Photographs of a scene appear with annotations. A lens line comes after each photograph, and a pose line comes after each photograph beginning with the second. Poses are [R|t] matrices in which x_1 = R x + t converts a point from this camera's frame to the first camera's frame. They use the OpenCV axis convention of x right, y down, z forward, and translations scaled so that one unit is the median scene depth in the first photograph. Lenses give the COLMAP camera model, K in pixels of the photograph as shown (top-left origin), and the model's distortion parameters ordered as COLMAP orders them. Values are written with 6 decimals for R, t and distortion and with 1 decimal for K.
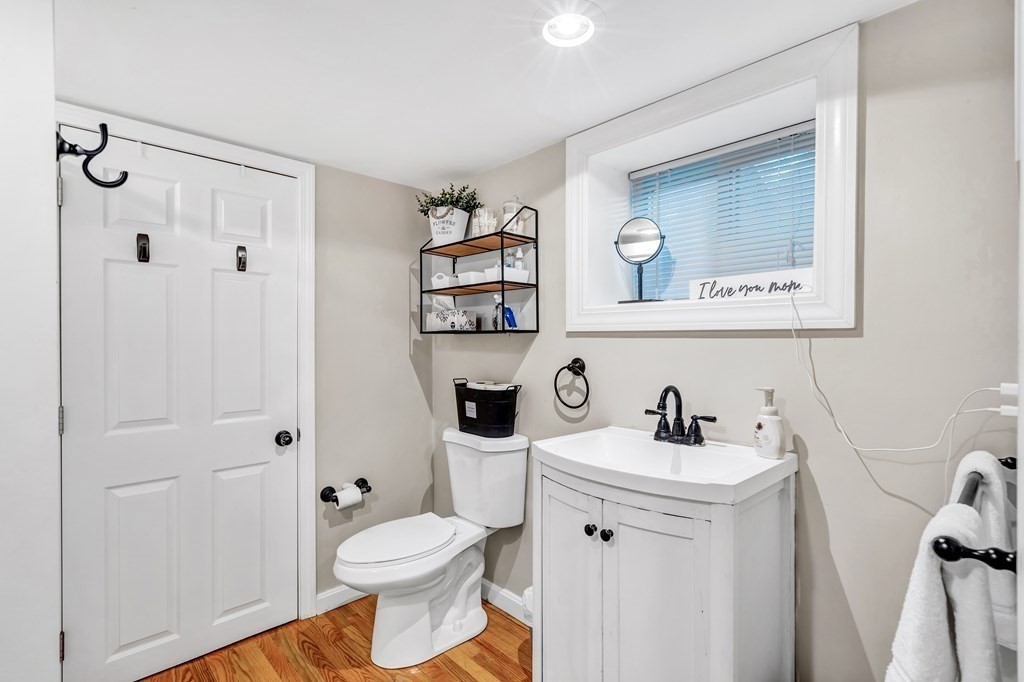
lens RADIAL K [[490.2, 0, 507.1], [0, 490.2, 340.6], [0, 0, 1]] dist [0.000032, 0.000288]
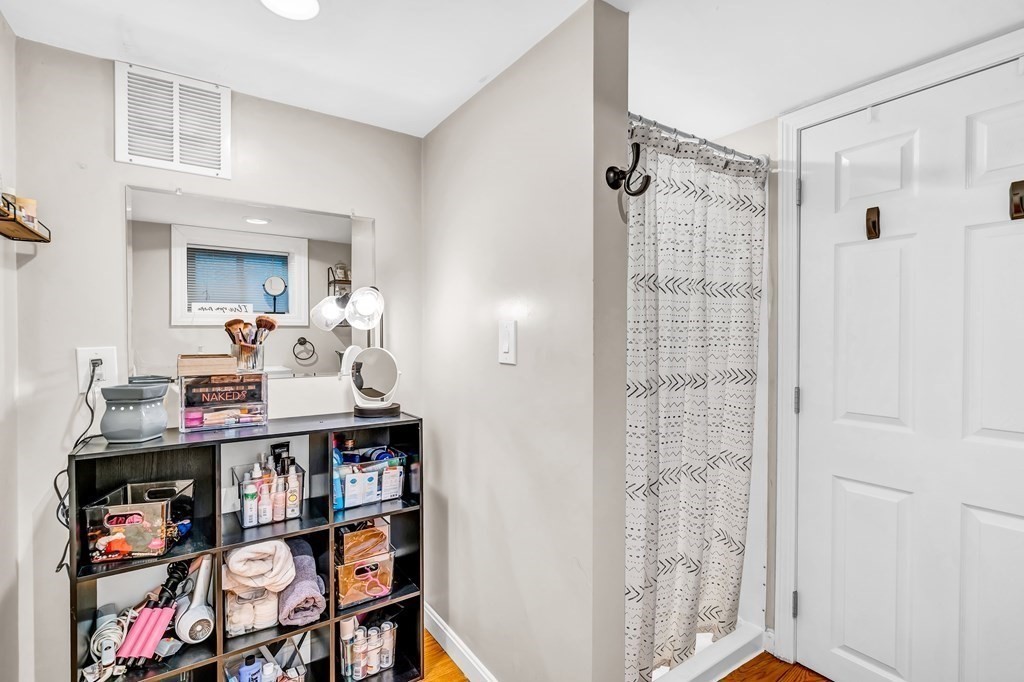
lens RADIAL K [[475.2, 0, 505.8], [0, 475.2, 343.5], [0, 0, 1]] dist [-0.000563, 0.000253]
pose [[-0.167874, 0.008943, -0.985768, 0.222752], [-0.005137, 0.999937, 0.009946, 0.024558], [0.985795, 0.006734, -0.167817, 0.471069]]
